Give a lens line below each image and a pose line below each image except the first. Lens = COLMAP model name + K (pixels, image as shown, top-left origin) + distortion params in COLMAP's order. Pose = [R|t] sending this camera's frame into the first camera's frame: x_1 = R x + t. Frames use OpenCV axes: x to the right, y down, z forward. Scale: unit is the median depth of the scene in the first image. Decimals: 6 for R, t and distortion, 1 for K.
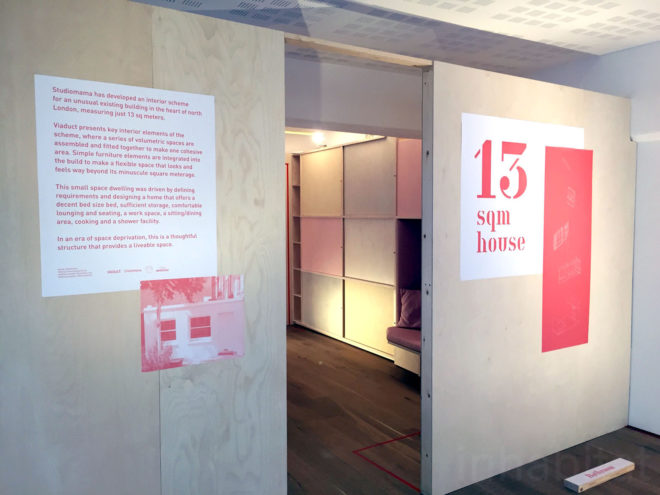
lens RADIAL K [[568.7, 0, 330.0], [0, 568.7, 247.5], [0, 0, 1]] dist [0.061154, -0.092019]
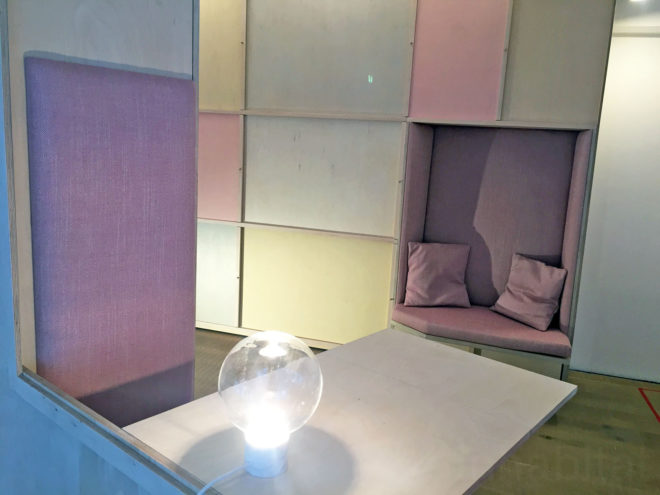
lens RADIAL K [[568.7, 0, 330.0], [0, 568.7, 247.5], [0, 0, 1]] dist [0.061154, -0.092019]
pose [[0.735396, -0.080472, 0.672843, -0.293059], [-0.018074, 0.990241, 0.138187, -0.003114], [-0.677397, -0.113783, 0.726764, 0.534543]]
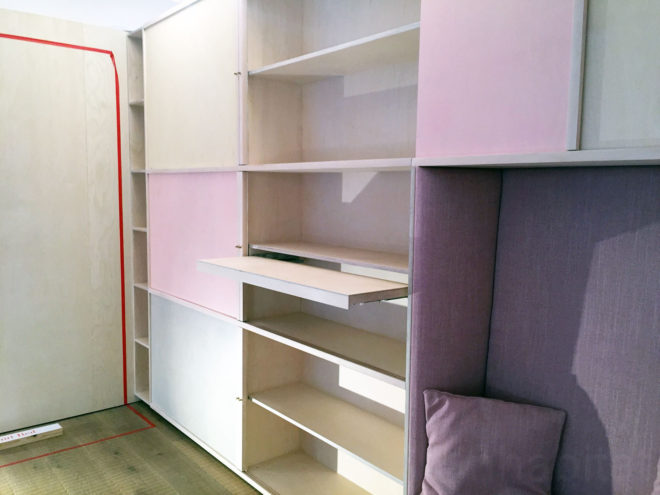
lens RADIAL K [[568.7, 0, 330.0], [0, 568.7, 247.5], [0, 0, 1]] dist [0.061154, -0.092019]
pose [[0.984955, -0.001352, 0.172805, 0.015521], [-0.006340, 0.999014, 0.043952, -0.017408], [-0.172694, -0.044386, 0.983975, 0.604978]]
